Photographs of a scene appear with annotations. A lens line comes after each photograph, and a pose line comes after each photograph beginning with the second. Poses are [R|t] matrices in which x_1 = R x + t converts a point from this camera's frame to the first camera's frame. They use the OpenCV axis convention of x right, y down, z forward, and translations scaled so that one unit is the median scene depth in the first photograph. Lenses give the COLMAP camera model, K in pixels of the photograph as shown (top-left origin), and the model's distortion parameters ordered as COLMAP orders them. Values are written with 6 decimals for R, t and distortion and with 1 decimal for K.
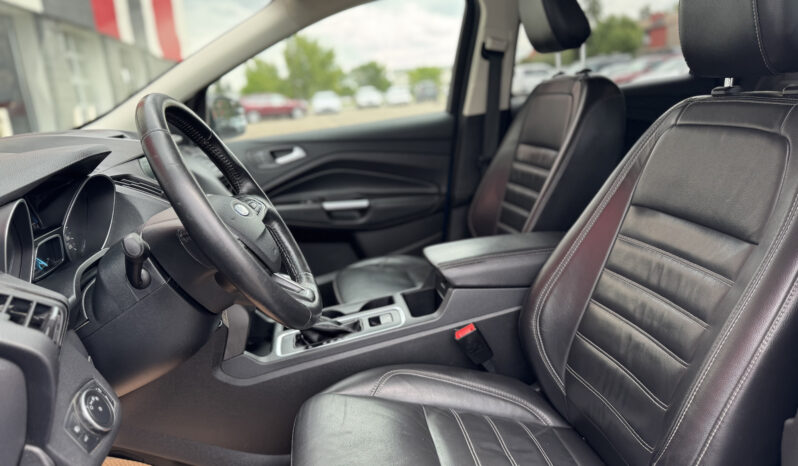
lens RADIAL K [[592.1, 0, 399.0], [0, 592.1, 233.0], [0, 0, 1]] dist [0.053426, -0.003494]
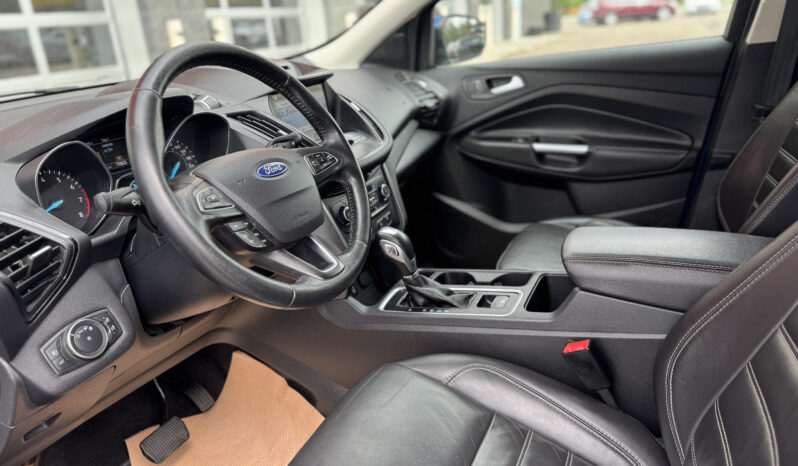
lens RADIAL K [[592.1, 0, 399.0], [0, 592.1, 233.0], [0, 0, 1]] dist [0.053426, -0.003494]
pose [[0.822071, 0.205129, -0.531151, 0.203663], [-0.116238, 0.973666, 0.196122, -0.071619], [0.557394, -0.099487, 0.824266, 0.152987]]
